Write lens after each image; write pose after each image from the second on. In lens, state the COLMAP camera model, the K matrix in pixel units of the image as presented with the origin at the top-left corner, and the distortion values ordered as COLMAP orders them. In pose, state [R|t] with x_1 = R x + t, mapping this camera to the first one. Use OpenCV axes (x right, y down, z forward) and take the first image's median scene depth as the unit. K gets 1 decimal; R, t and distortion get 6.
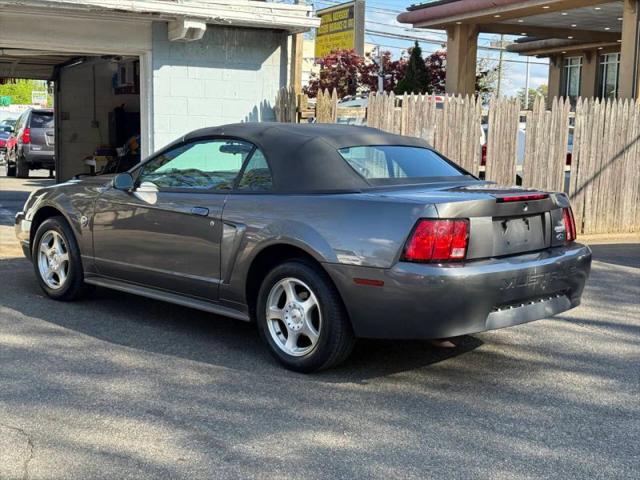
lens RADIAL K [[886.7, 0, 320.0], [0, 886.7, 240.0], [0, 0, 1]] dist [0.147659, -0.334318]
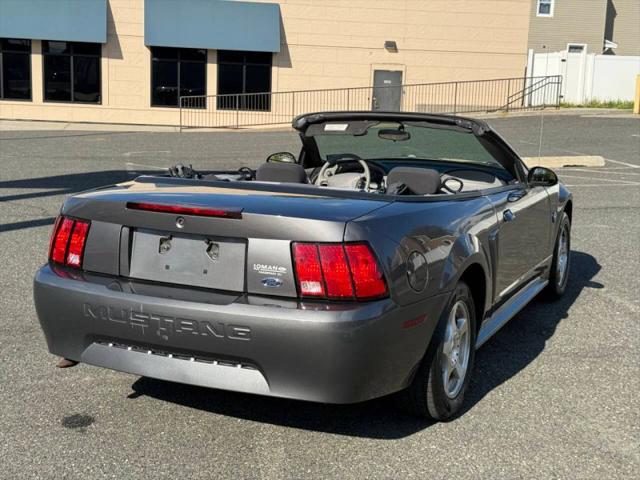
lens RADIAL K [[886.7, 0, 320.0], [0, 886.7, 240.0], [0, 0, 1]] dist [0.147659, -0.334318]
pose [[0.312370, 0.140860, -0.939459, 0.998263], [-0.133294, 0.985661, 0.103467, -0.119091], [0.940563, 0.092904, 0.326666, 0.929382]]
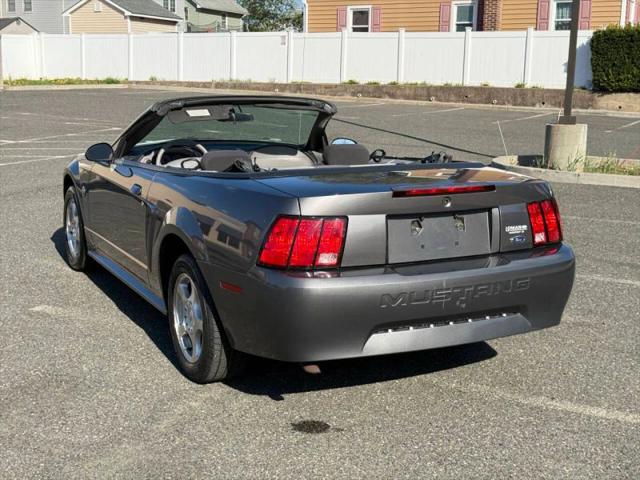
lens RADIAL K [[886.7, 0, 320.0], [0, 886.7, 240.0], [0, 0, 1]] dist [0.147659, -0.334318]
pose [[0.940882, 0.044921, -0.335743, 0.414350], [-0.027301, 0.998000, 0.057020, -0.048248], [0.337633, -0.044483, 0.940226, 0.232420]]
